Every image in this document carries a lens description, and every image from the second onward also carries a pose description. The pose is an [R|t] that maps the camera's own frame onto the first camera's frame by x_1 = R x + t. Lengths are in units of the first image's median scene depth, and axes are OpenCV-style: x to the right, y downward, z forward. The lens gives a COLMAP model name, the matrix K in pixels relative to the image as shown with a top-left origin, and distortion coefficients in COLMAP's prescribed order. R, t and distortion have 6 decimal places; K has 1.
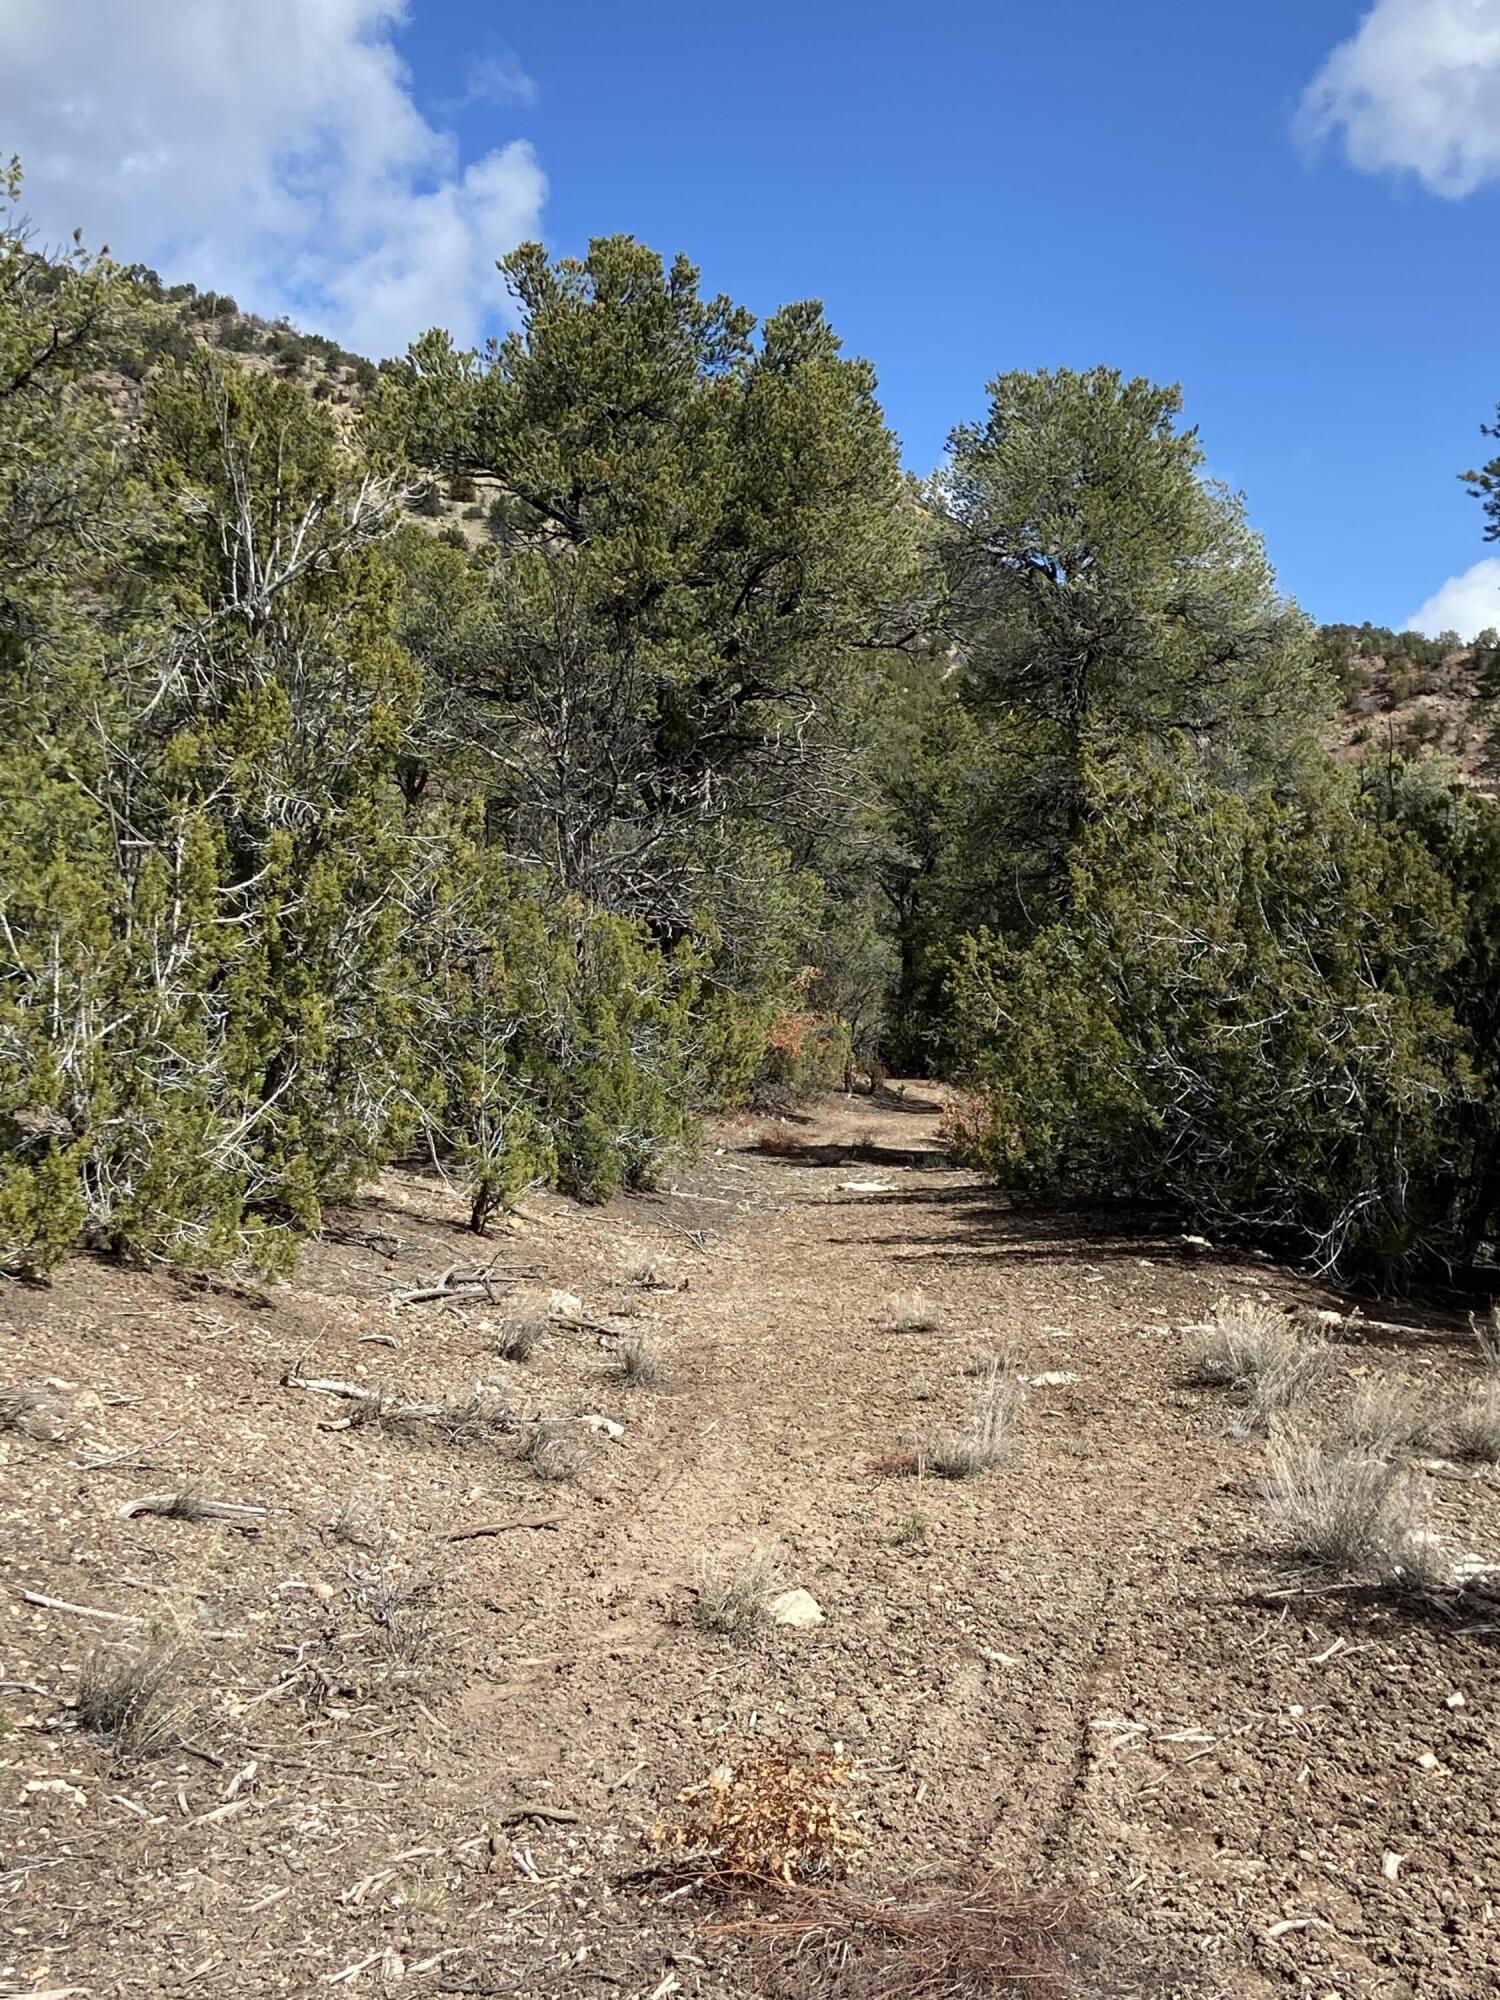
lens RADIAL K [[2691.1, 0, 750.0], [0, 2691.1, 1000.0], [0, 0, 1]] dist [0.036648, 0.044473]
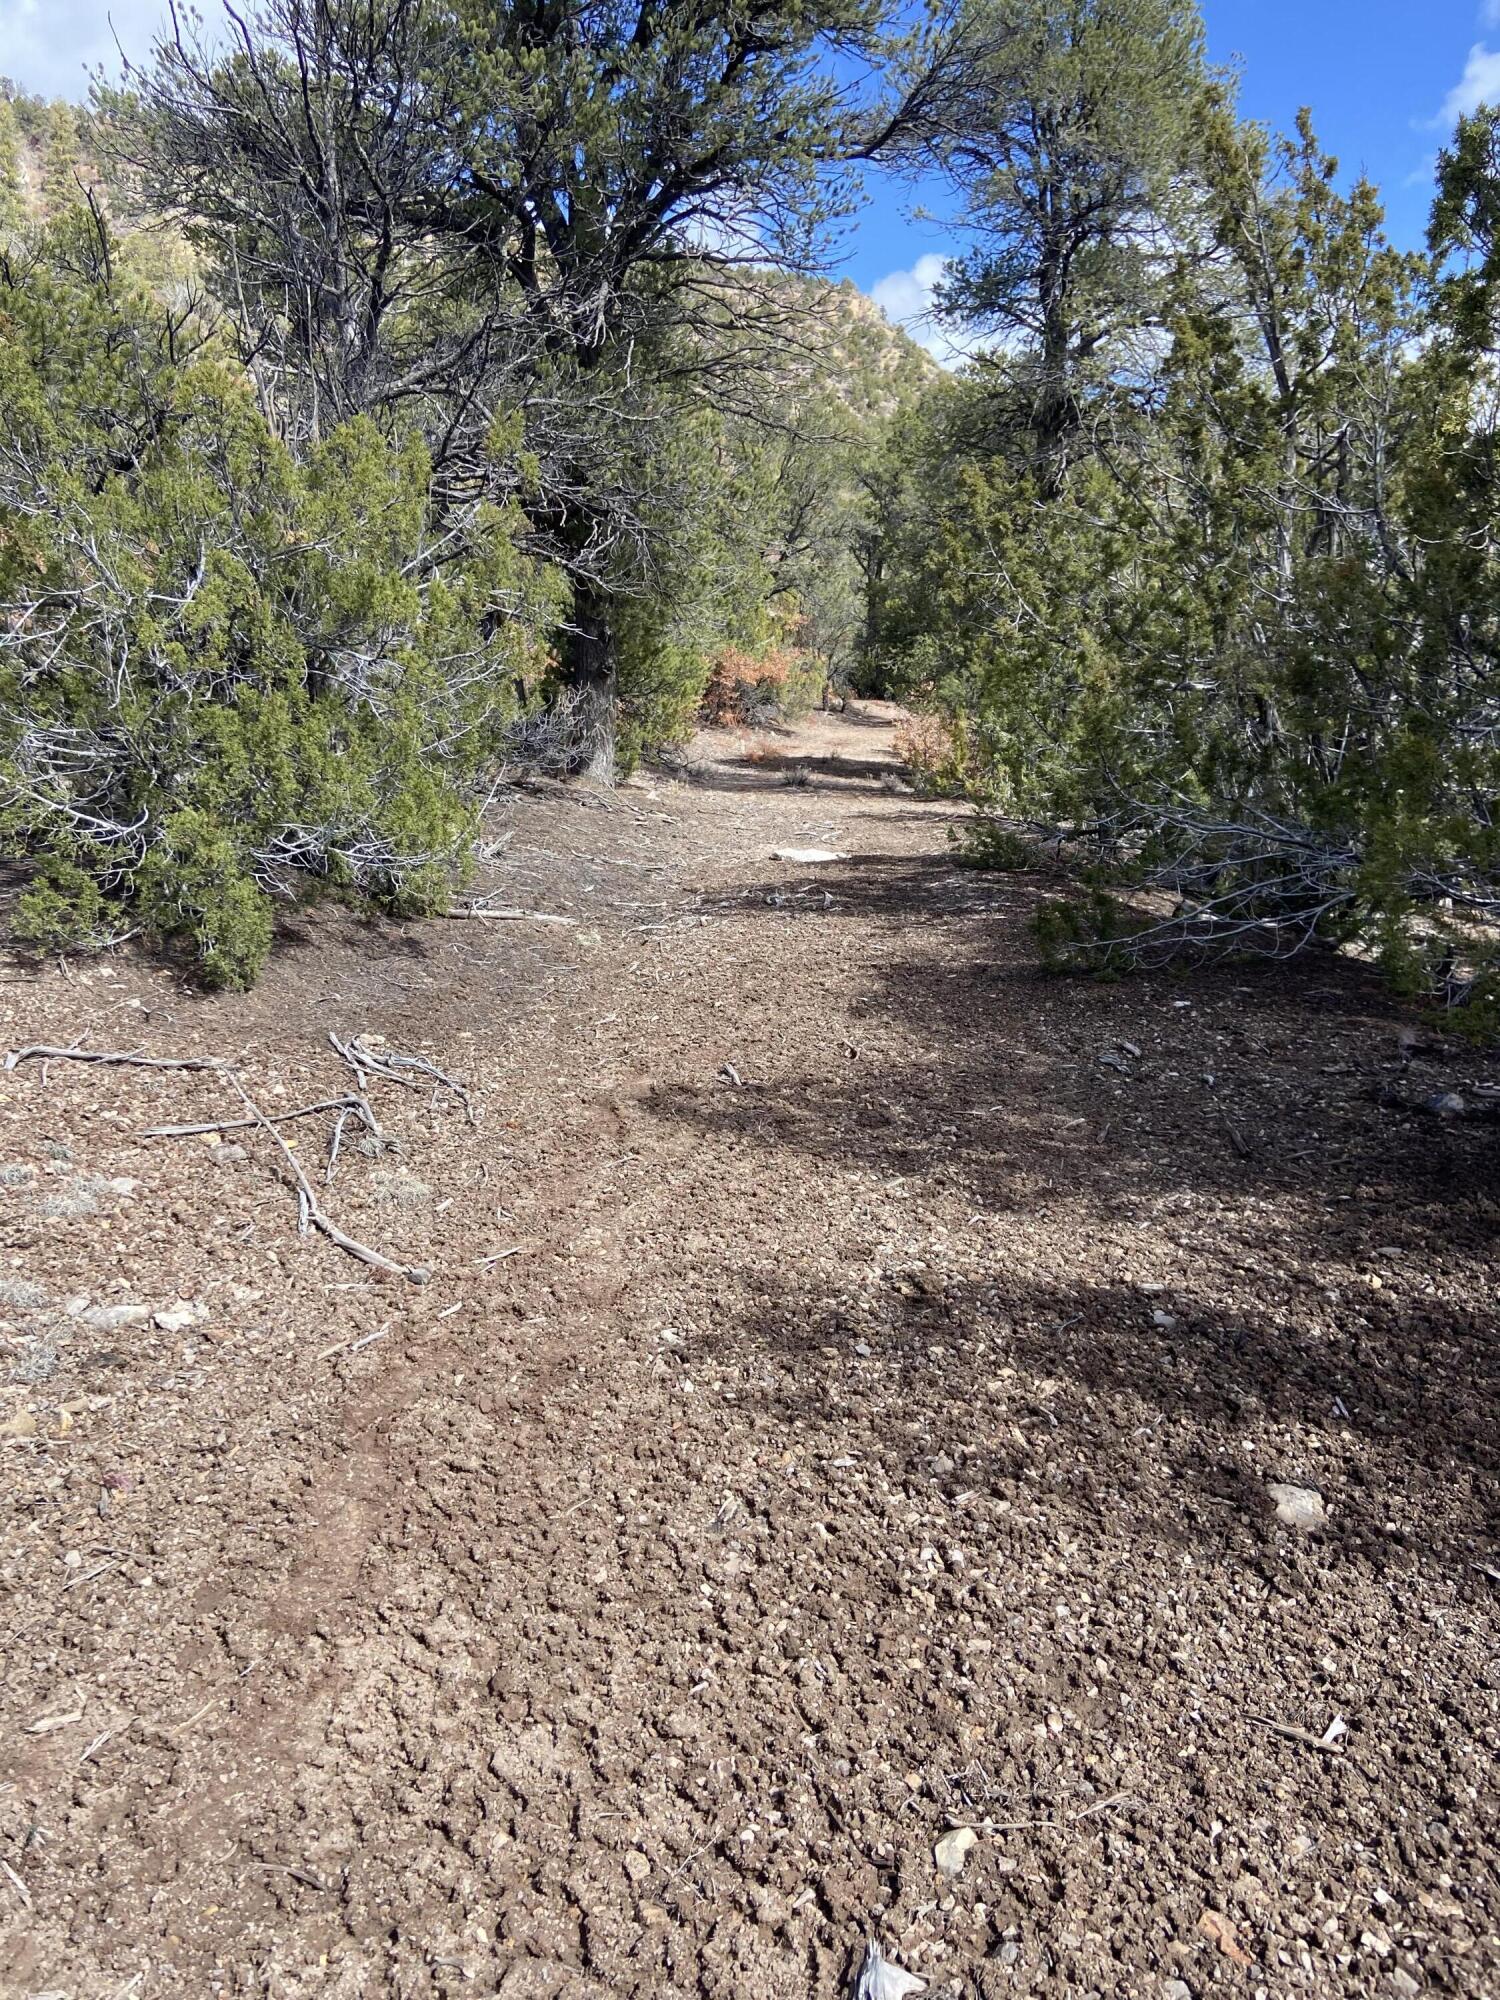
lens RADIAL K [[1497.7, 0, 750.0], [0, 1497.7, 1000.0], [0, 0, 1]] dist [0.123954, -0.158549]
pose [[0.999782, 0.009370, -0.018668, 0.016511], [-0.004892, 0.973912, 0.226874, 0.005236], [0.020306, -0.226733, 0.973745, 0.267011]]
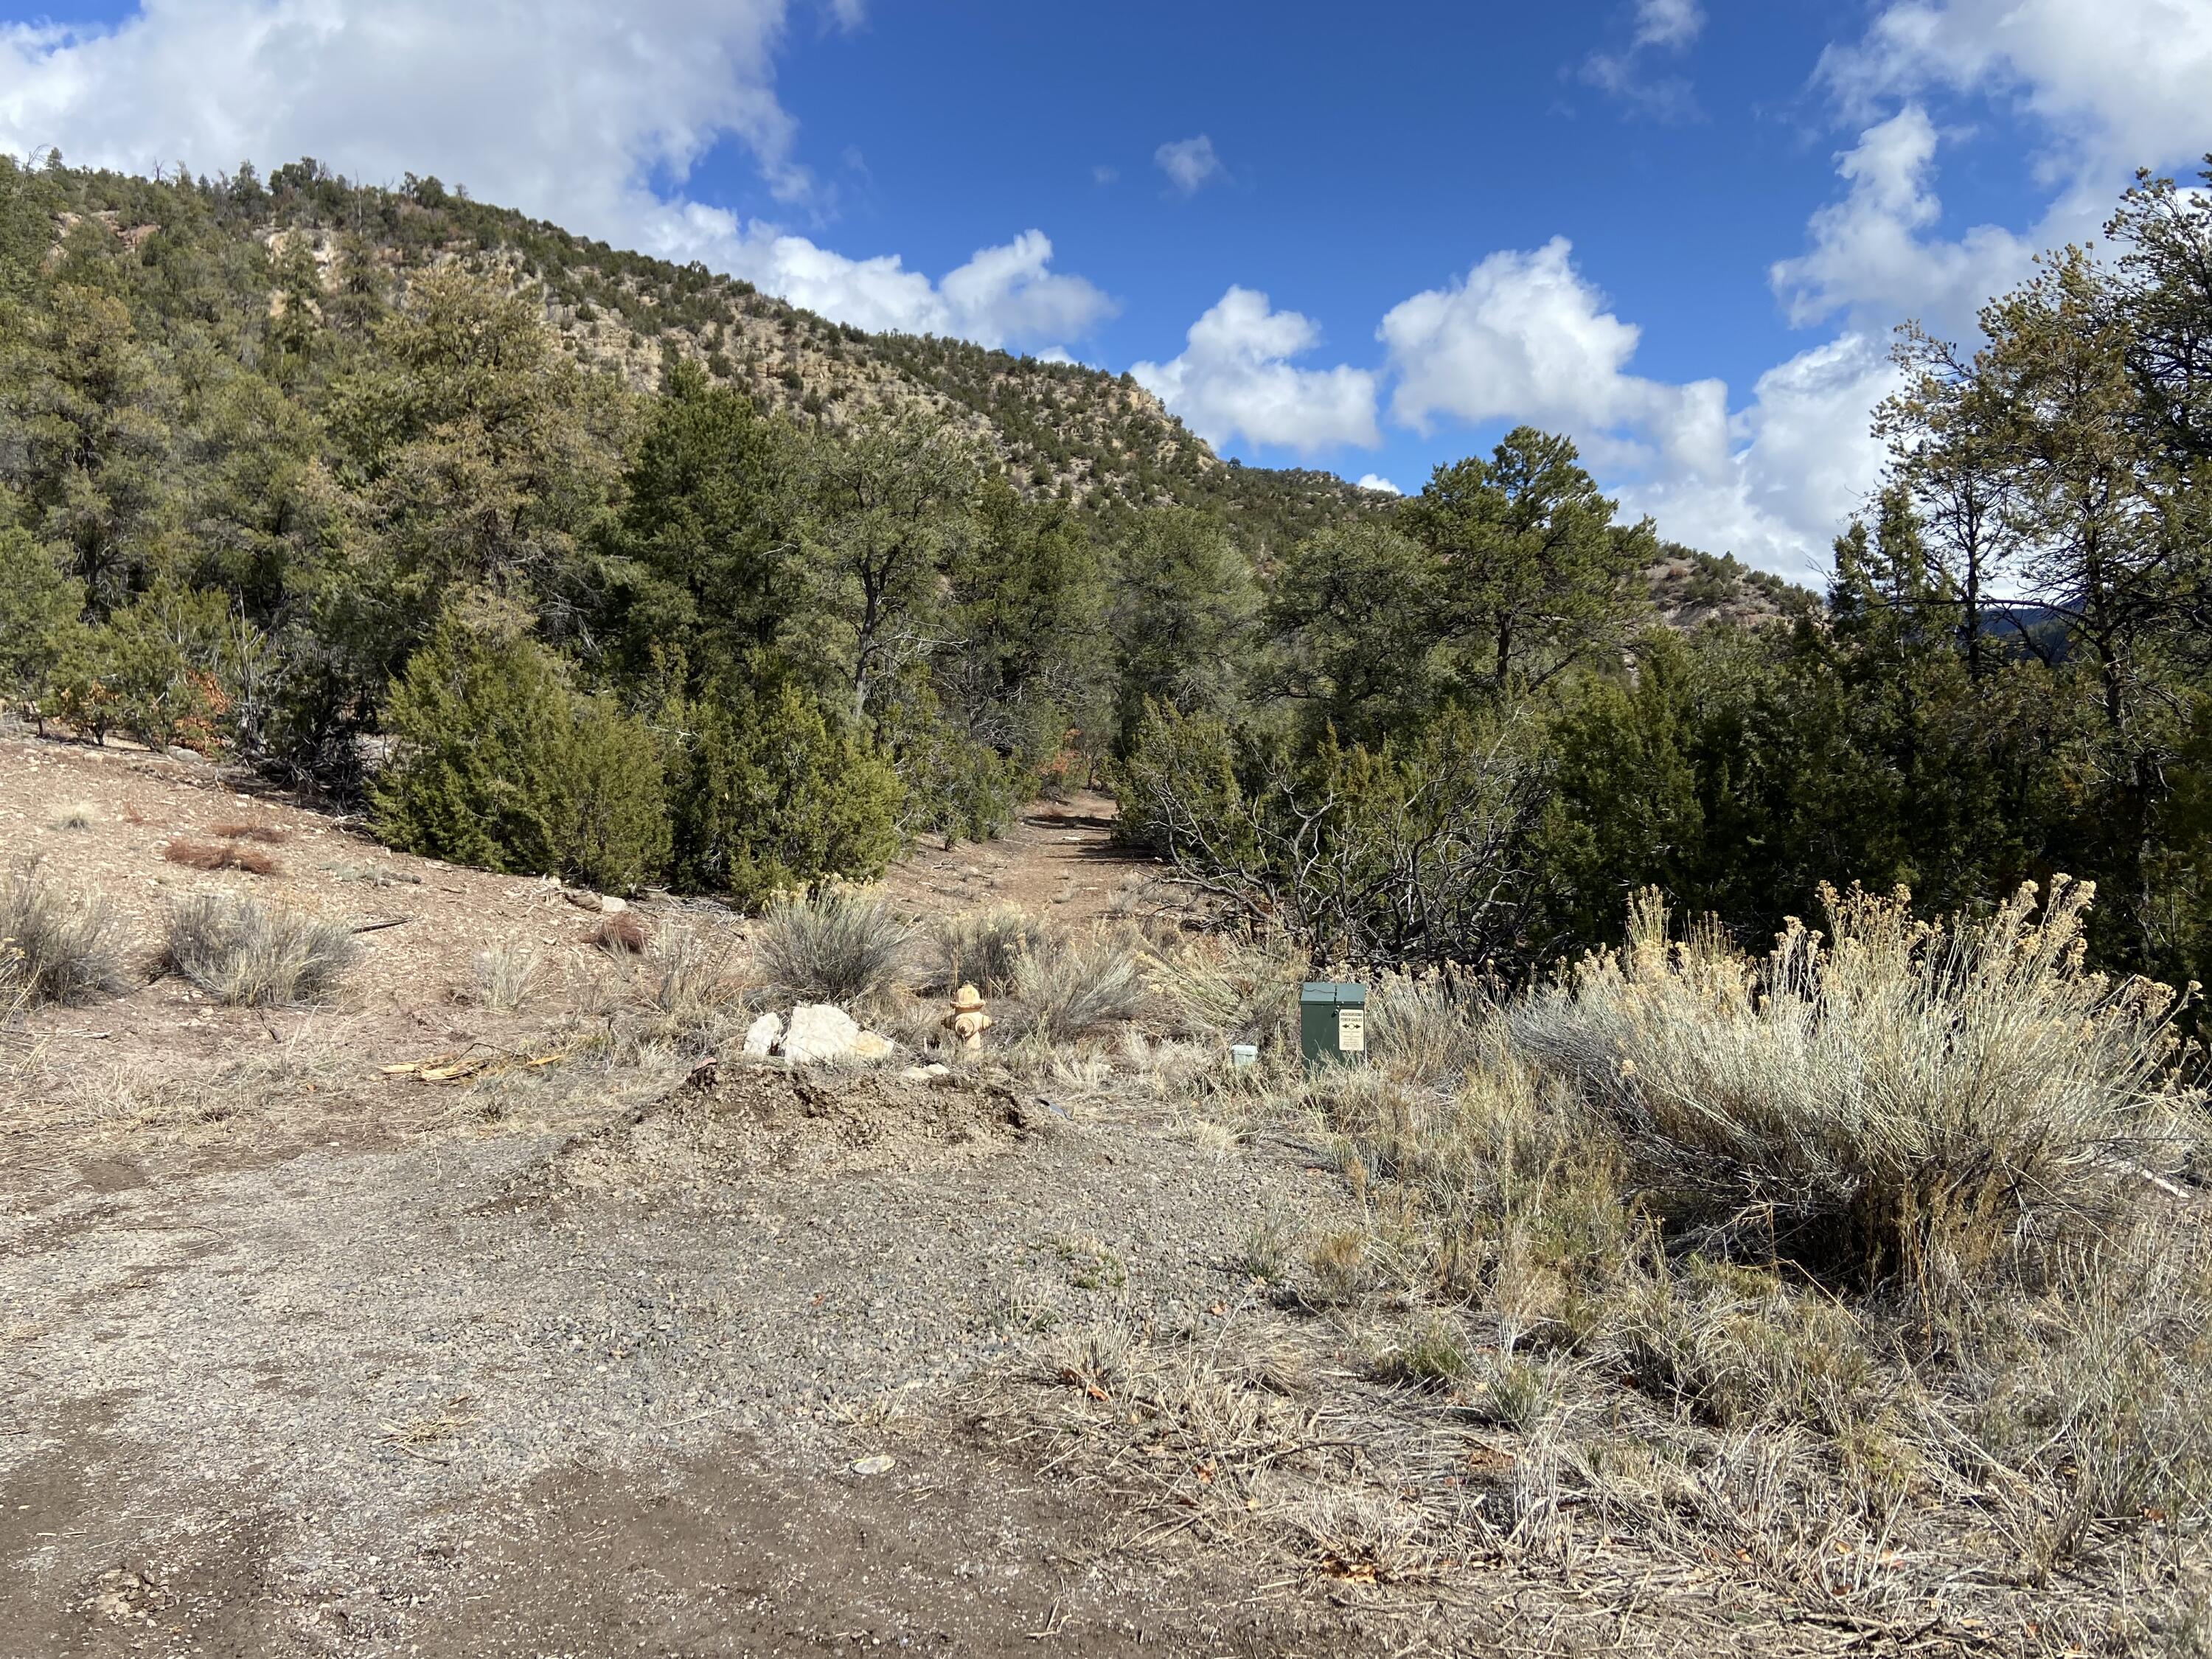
lens RADIAL K [[1656.5, 0, 1096.3], [0, 1656.5, 811.5], [0, 0, 1]] dist [0.123954, -0.158549]
pose [[0.999305, 0.027487, 0.025194, 0.010858], [-0.028937, 0.997831, 0.059132, -0.028929], [-0.023514, -0.059820, 0.997932, -0.341285]]
